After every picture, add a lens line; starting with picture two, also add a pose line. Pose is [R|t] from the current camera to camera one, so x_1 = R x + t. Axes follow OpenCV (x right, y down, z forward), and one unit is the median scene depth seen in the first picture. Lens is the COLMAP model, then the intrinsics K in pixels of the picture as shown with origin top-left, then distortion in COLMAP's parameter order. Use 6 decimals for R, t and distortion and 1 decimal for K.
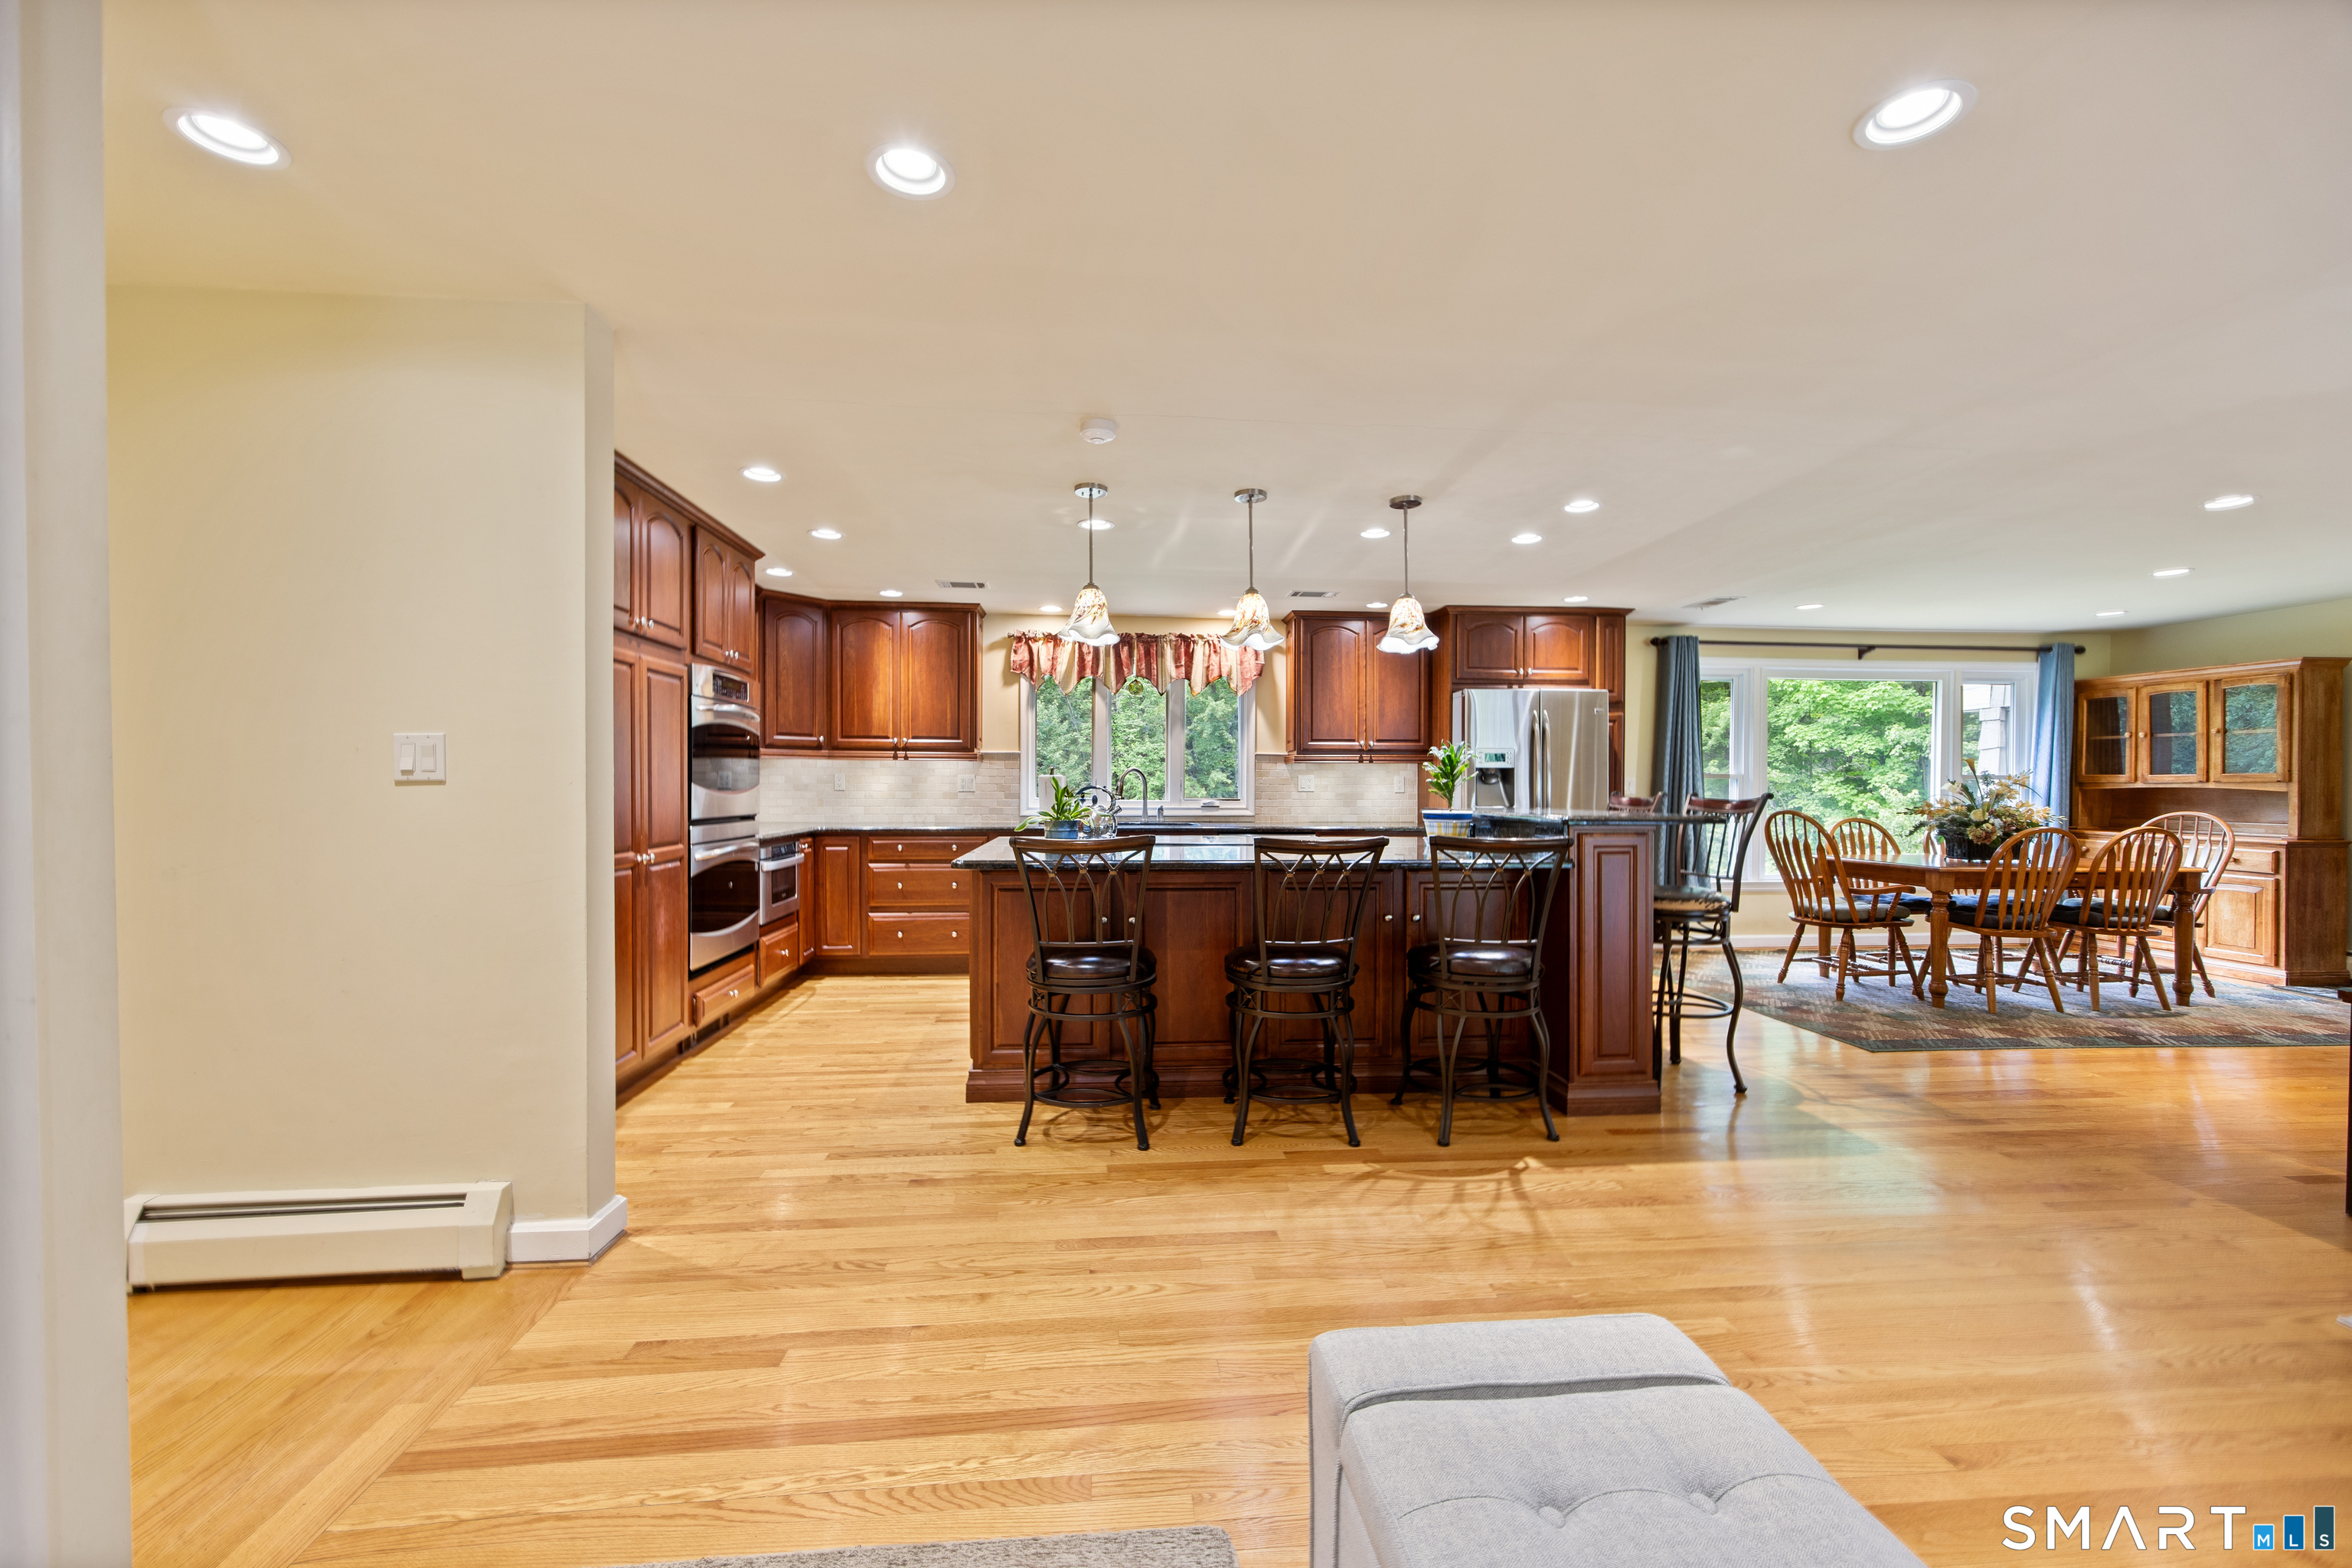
lens RADIAL K [[926.6, 0, 1176.0], [0, 926.6, 784.0], [0, 0, 1]] dist [0.000801, -0.000001]
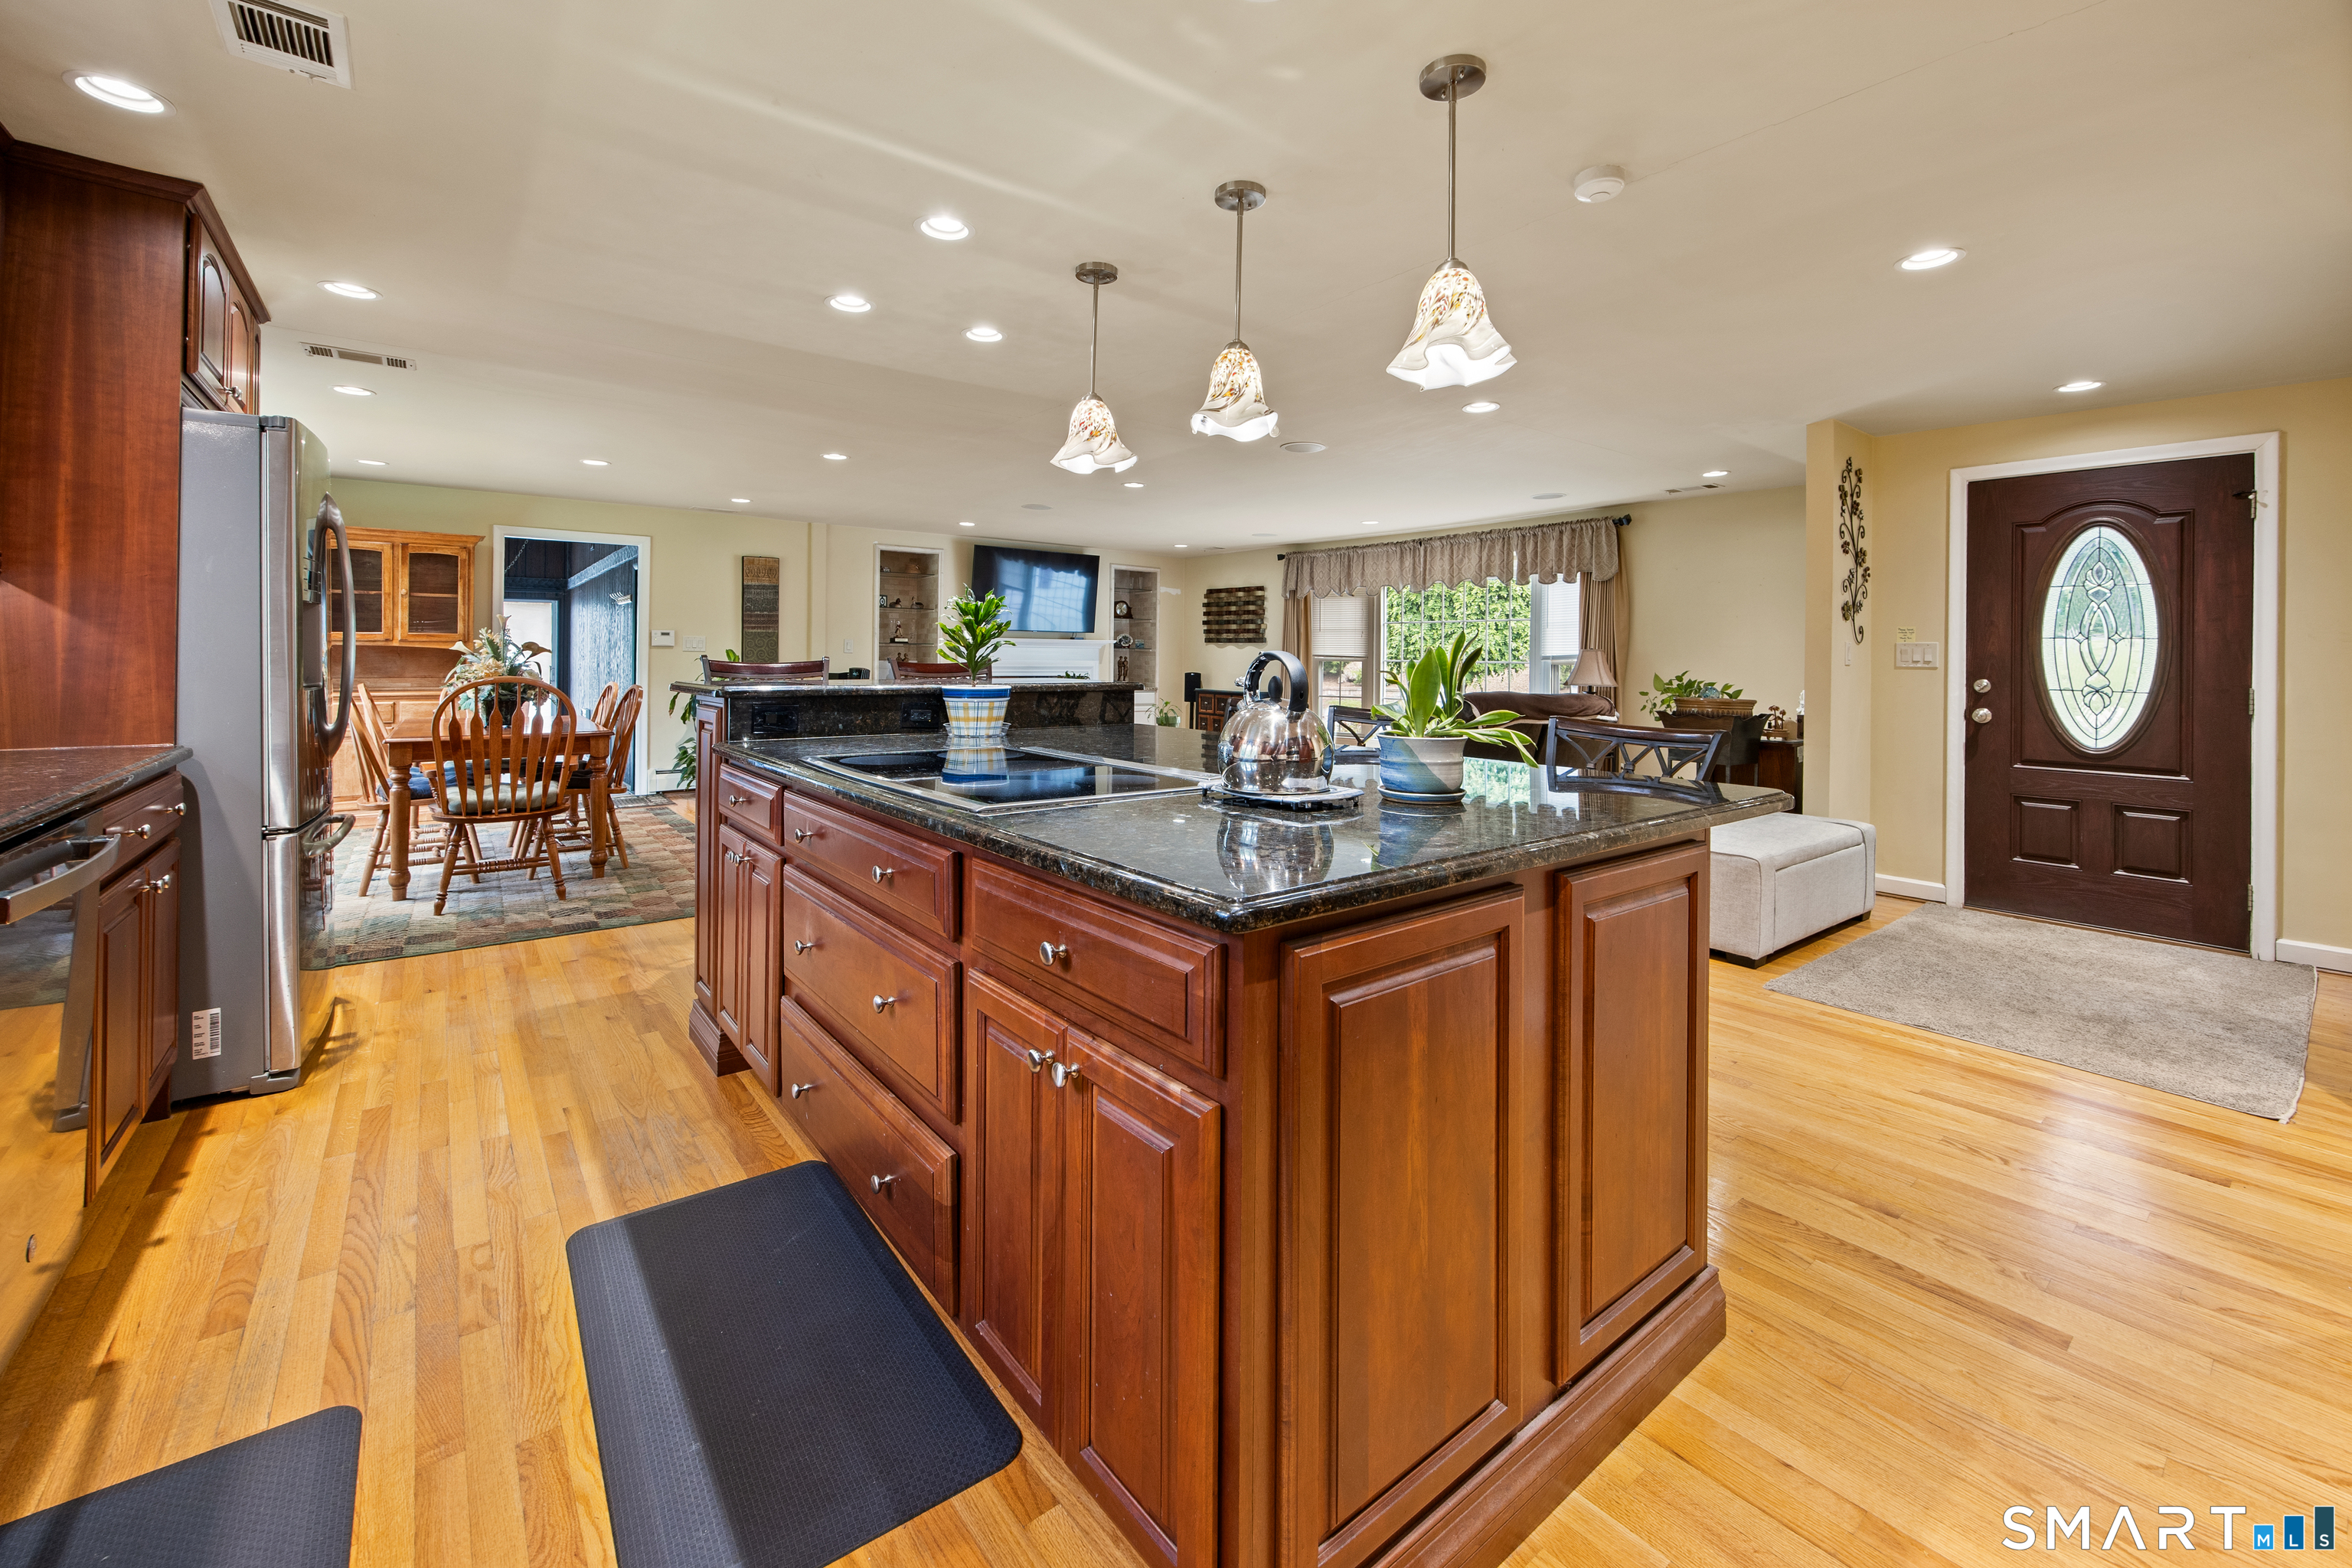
lens RADIAL K [[967.9, 0, 1168.4], [0, 967.9, 656.3], [0, 0, 1]] dist [0.000490, 0.000045]
pose [[-0.547736, -0.011655, 0.836570, -0.272023], [-0.011206, 0.999915, 0.006594, -0.001650], [-0.836576, -0.005763, -0.547820, 0.855617]]
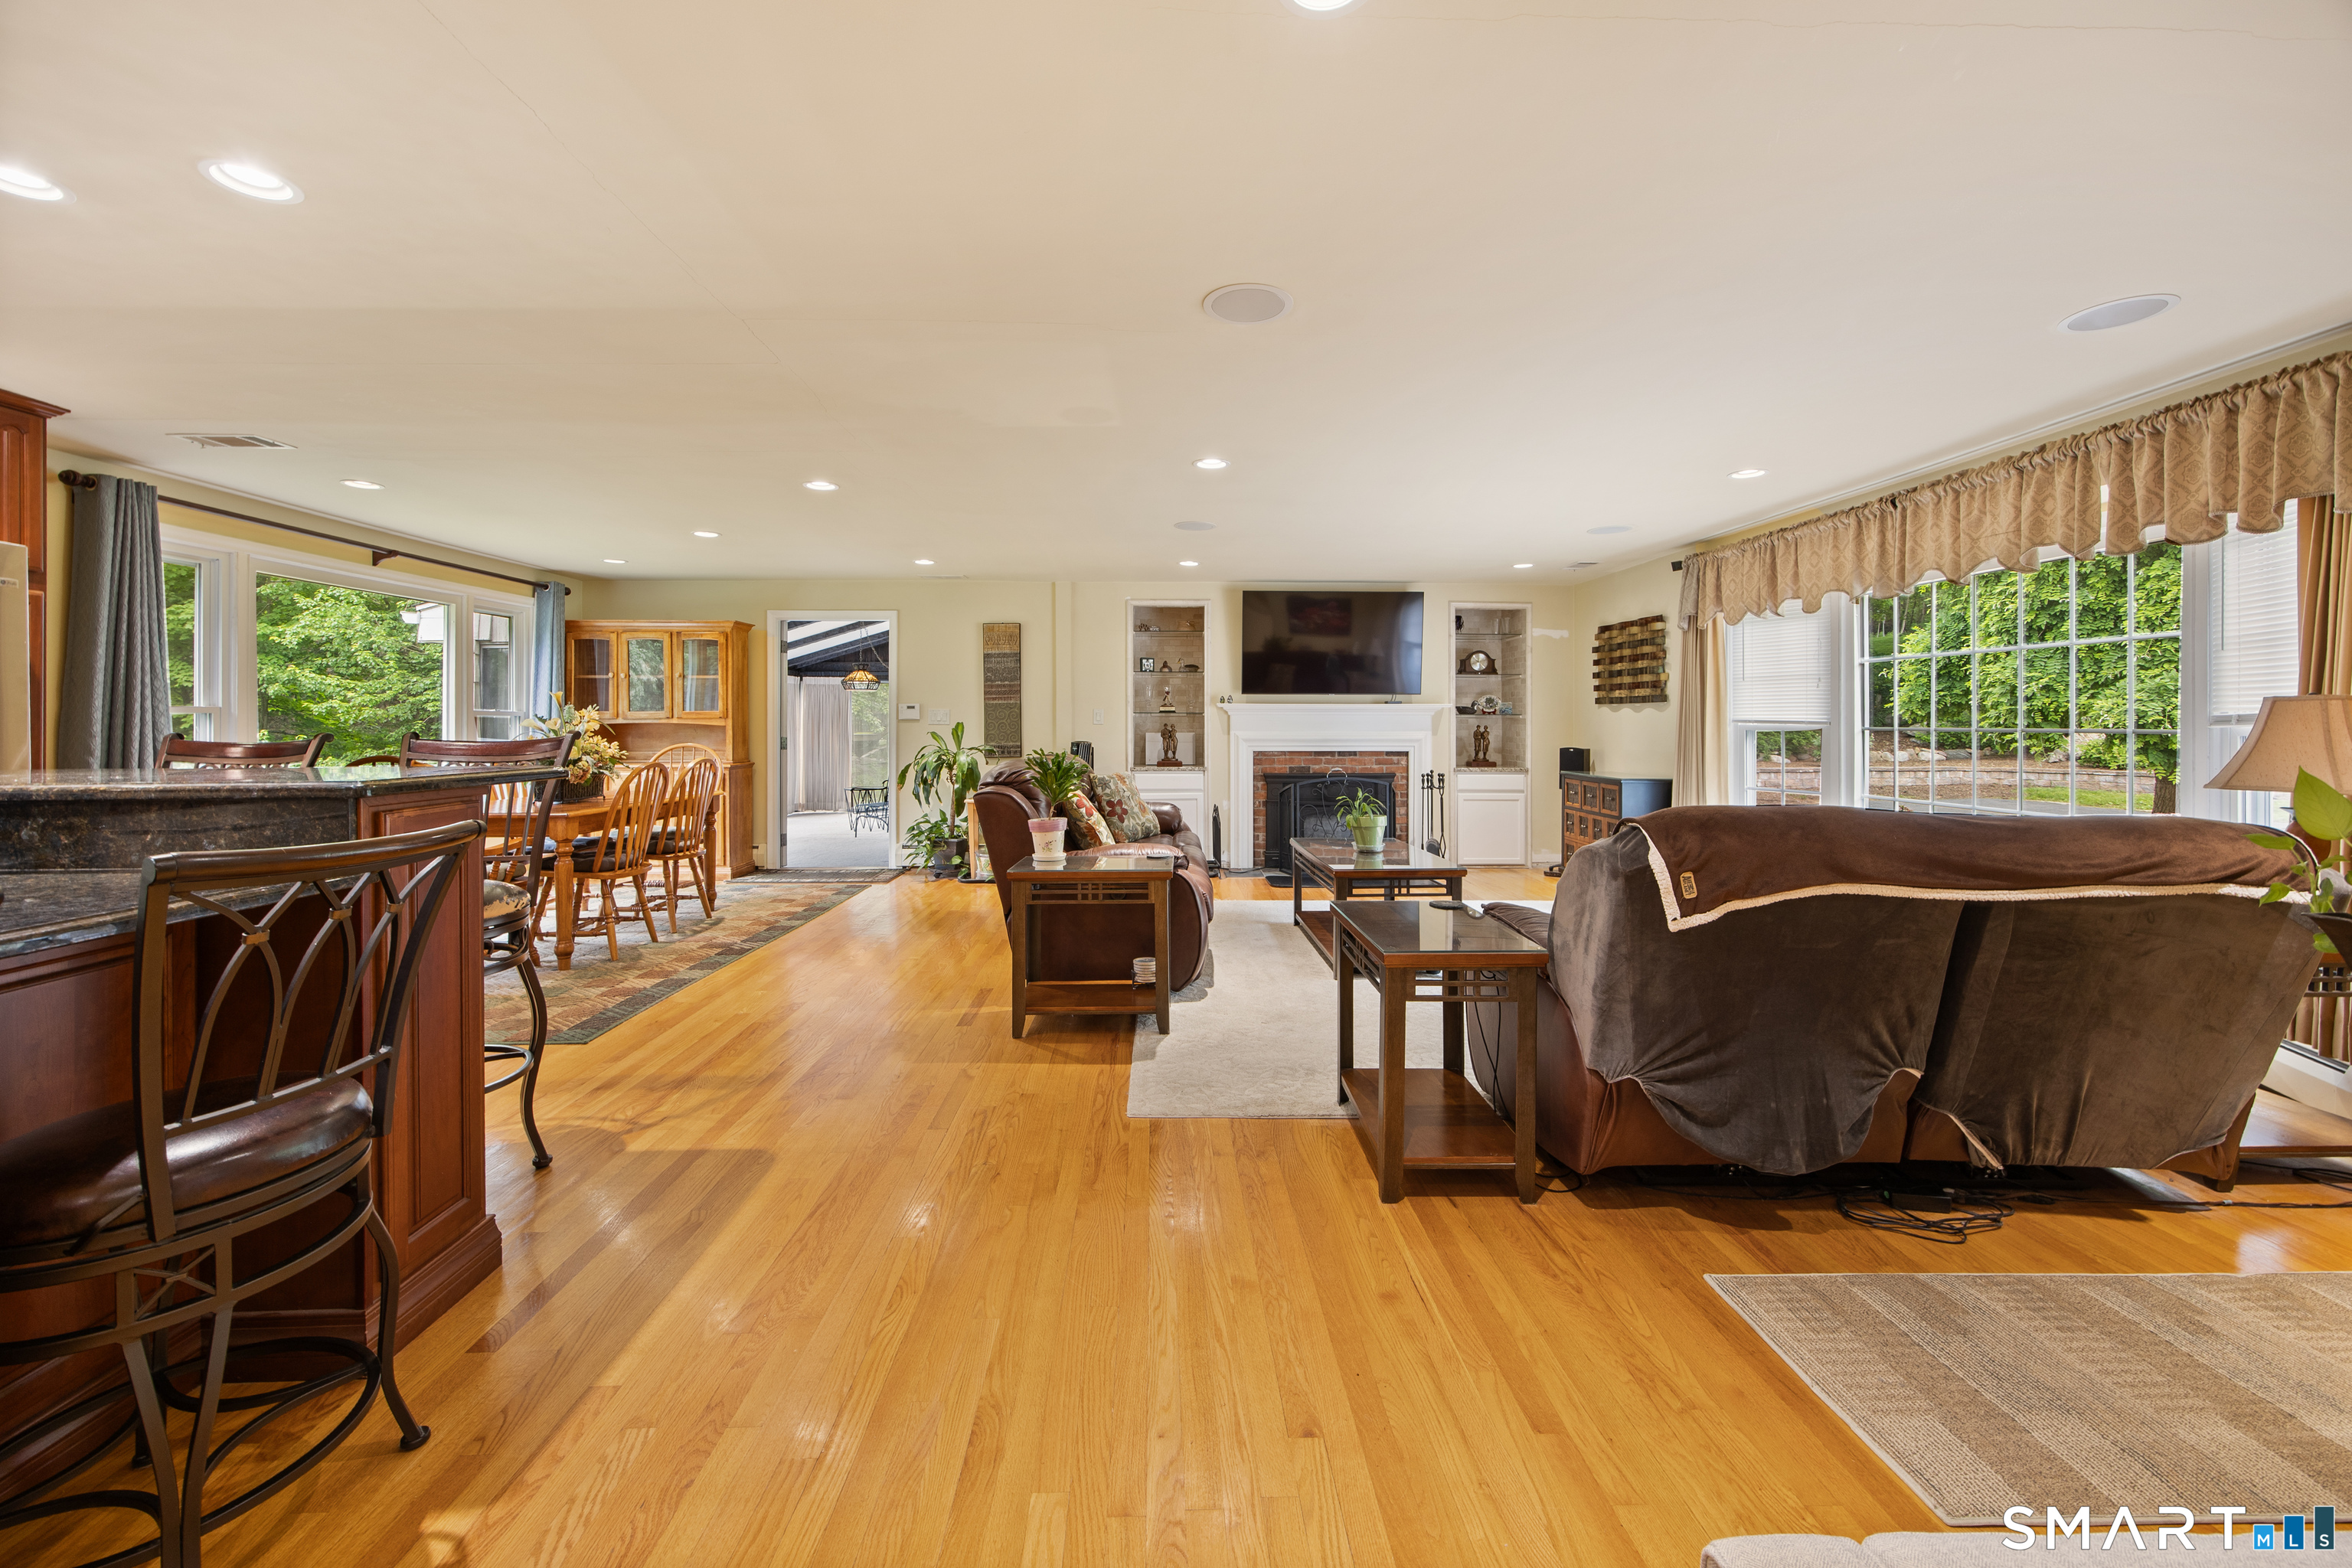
lens RADIAL K [[932.8, 0, 1170.8], [0, 932.8, 720.0], [0, 0, 1]] dist [-0.000426, 0.000019]
pose [[0.060302, -0.001618, 0.998179, -0.031018], [0.003006, 0.999994, 0.001439, 0.000699], [-0.998176, 0.002913, 0.060307, 0.289290]]
